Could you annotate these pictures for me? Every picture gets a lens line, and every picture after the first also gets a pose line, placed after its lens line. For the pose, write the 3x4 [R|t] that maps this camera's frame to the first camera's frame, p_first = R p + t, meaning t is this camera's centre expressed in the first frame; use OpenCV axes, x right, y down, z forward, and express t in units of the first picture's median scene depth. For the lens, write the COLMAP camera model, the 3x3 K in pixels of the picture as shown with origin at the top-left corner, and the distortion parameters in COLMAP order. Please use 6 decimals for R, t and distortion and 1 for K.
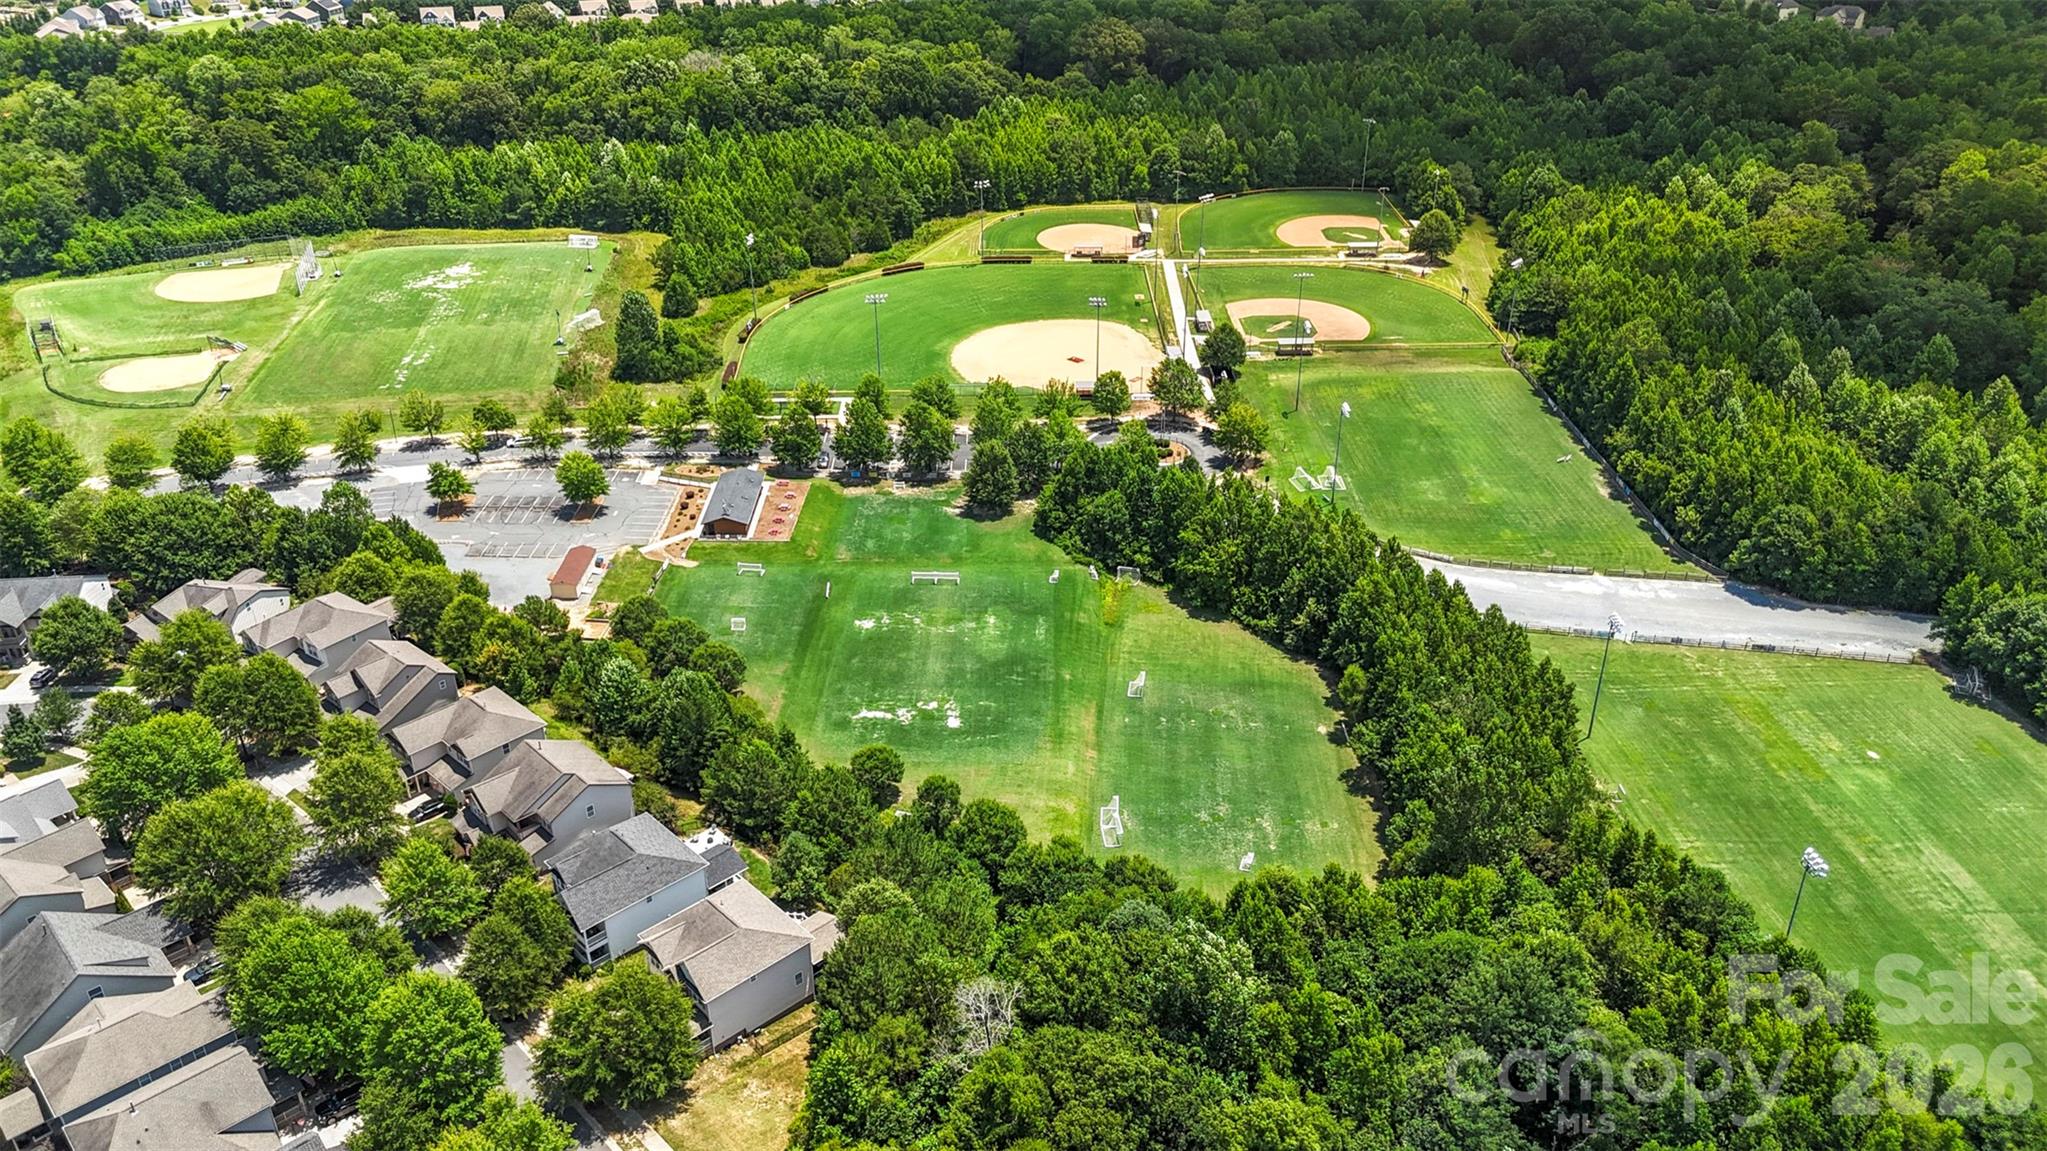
lens RADIAL K [[1516.0, 0, 1023.5], [0, 1516.0, 575.5], [0, 0, 1]] dist [0.117265, -0.134316]
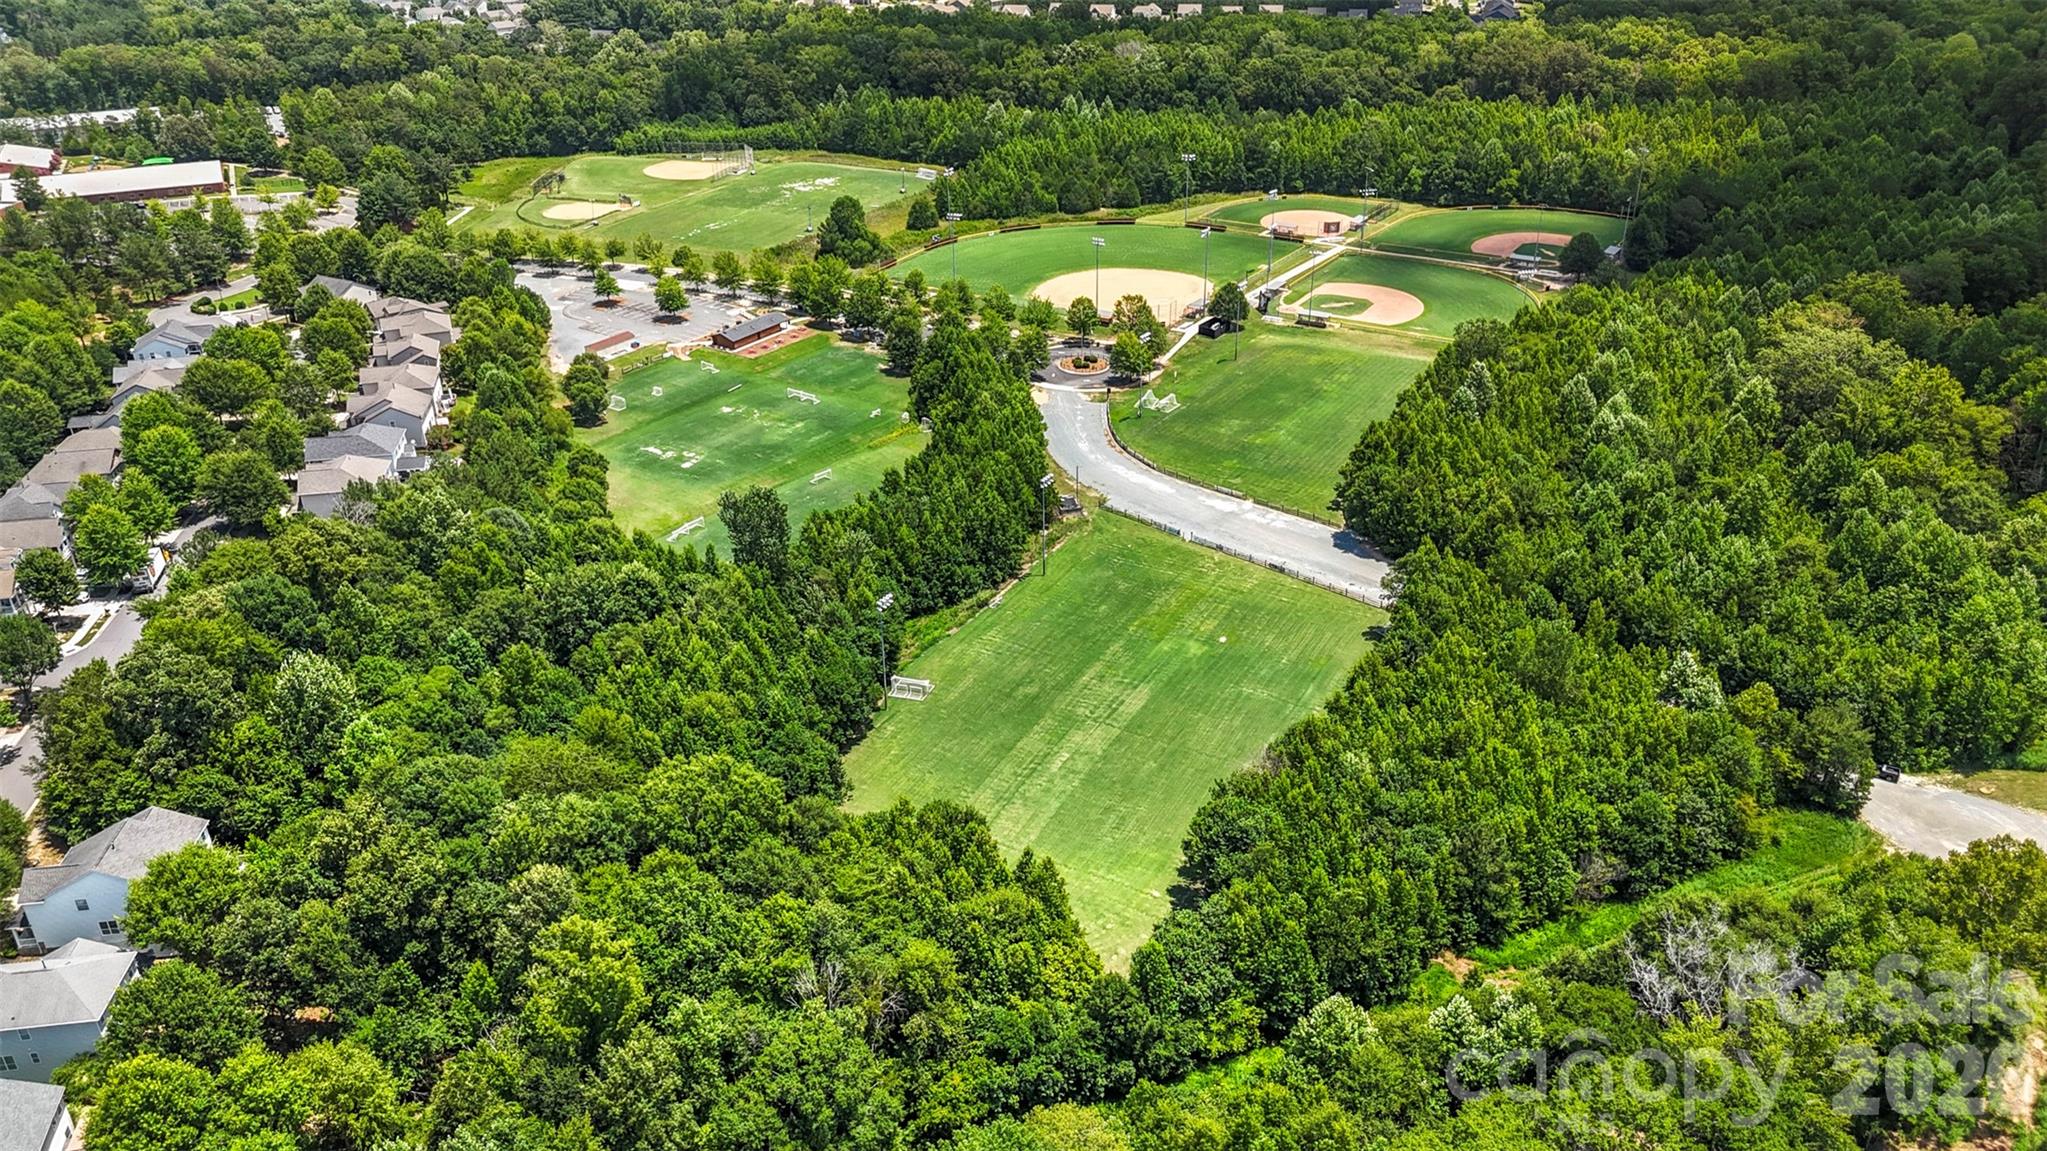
lens RADIAL K [[1516.0, 0, 1023.5], [0, 1516.0, 575.5], [0, 0, 1]] dist [0.117265, -0.134316]
pose [[0.833968, 0.246071, -0.493909, 0.623756], [-0.243871, 0.967269, 0.070127, 0.011046], [0.494999, 0.061967, 0.866681, -0.120887]]
